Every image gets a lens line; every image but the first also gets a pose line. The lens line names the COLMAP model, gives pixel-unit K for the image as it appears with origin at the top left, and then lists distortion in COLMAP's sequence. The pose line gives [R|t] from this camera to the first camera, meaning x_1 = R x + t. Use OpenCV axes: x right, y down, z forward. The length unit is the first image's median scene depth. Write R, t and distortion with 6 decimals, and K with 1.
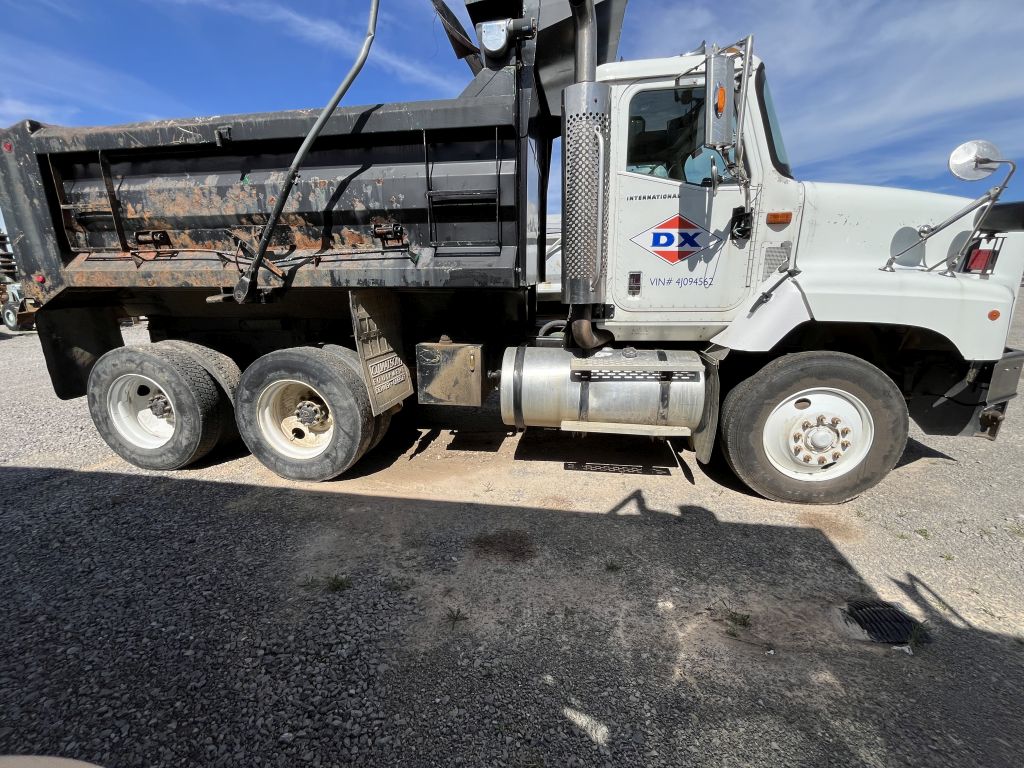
lens RADIAL K [[411.7, 0, 504.9], [0, 411.7, 384.8], [0, 0, 1]] dist [-0.002721, -0.000295]
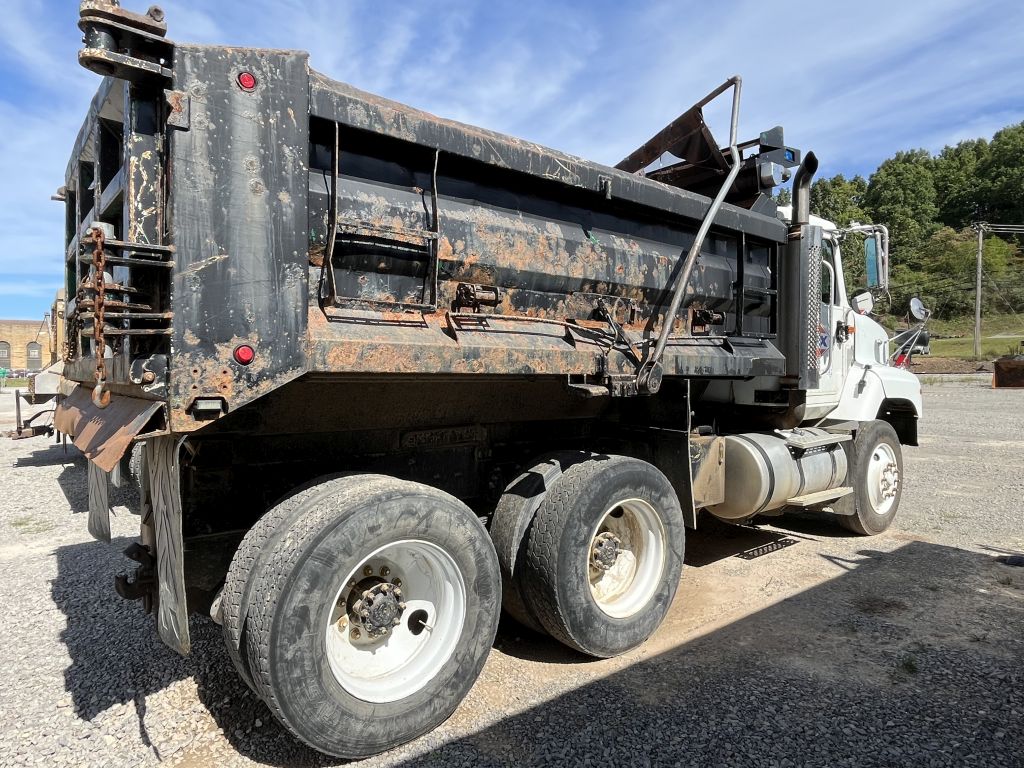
lens RADIAL K [[642.6, 0, 510.4], [0, 642.6, 384.8], [0, 0, 1]] dist [-0.000315, -0.001147]
pose [[0.664247, -0.005959, 0.747490, -1.626767], [0.177958, 0.972479, -0.150387, -0.081050], [-0.726021, 0.232916, 0.647026, 0.400460]]
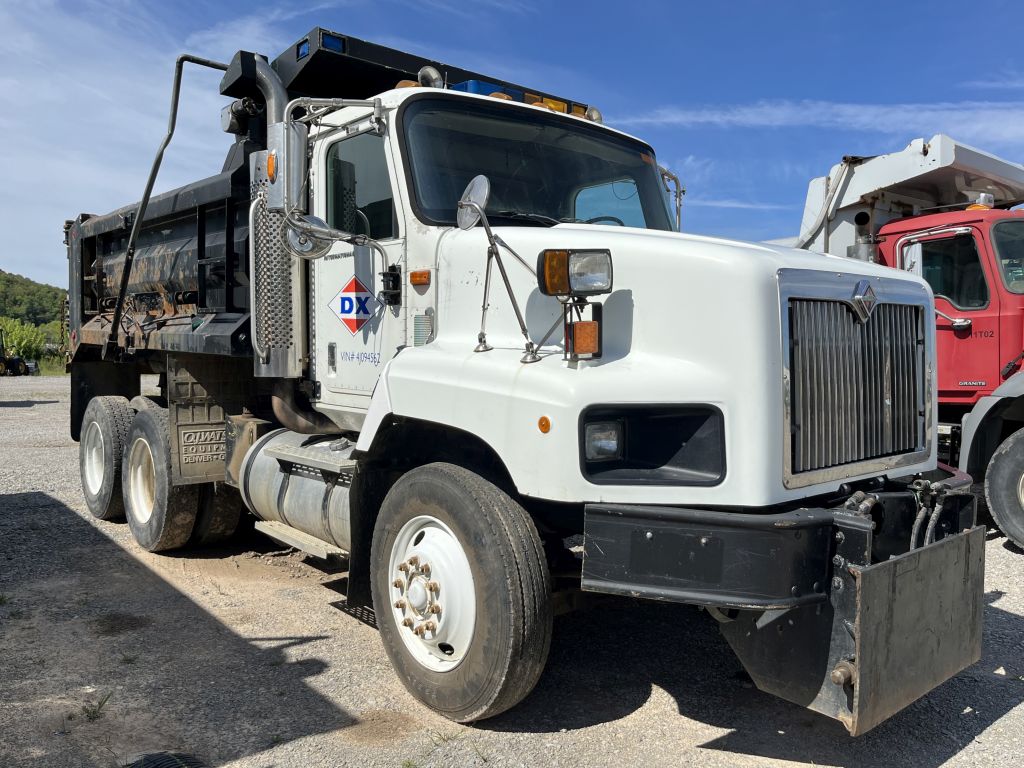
lens RADIAL K [[834.1, 0, 510.8], [0, 834.1, 381.1], [0, 0, 1]] dist [0.026163, -0.010063]
pose [[0.753898, 0.054728, -0.654708, 1.599324], [-0.186768, 0.973262, -0.133708, -0.046566], [0.629885, 0.223081, 0.743962, 0.018187]]
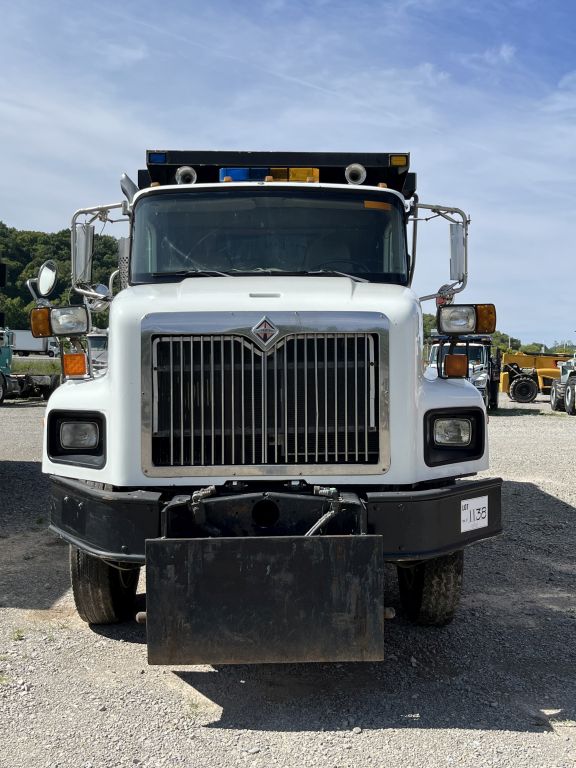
lens RADIAL K [[774.9, 0, 287.6], [0, 774.9, 383.1], [0, 0, 1]] dist [0.006179, 0.000000]
pose [[0.175598, 0.049800, -0.983202, 2.484620], [-0.248097, 0.968724, 0.004757, -0.333154], [0.952688, 0.243094, 0.182461, 0.984448]]
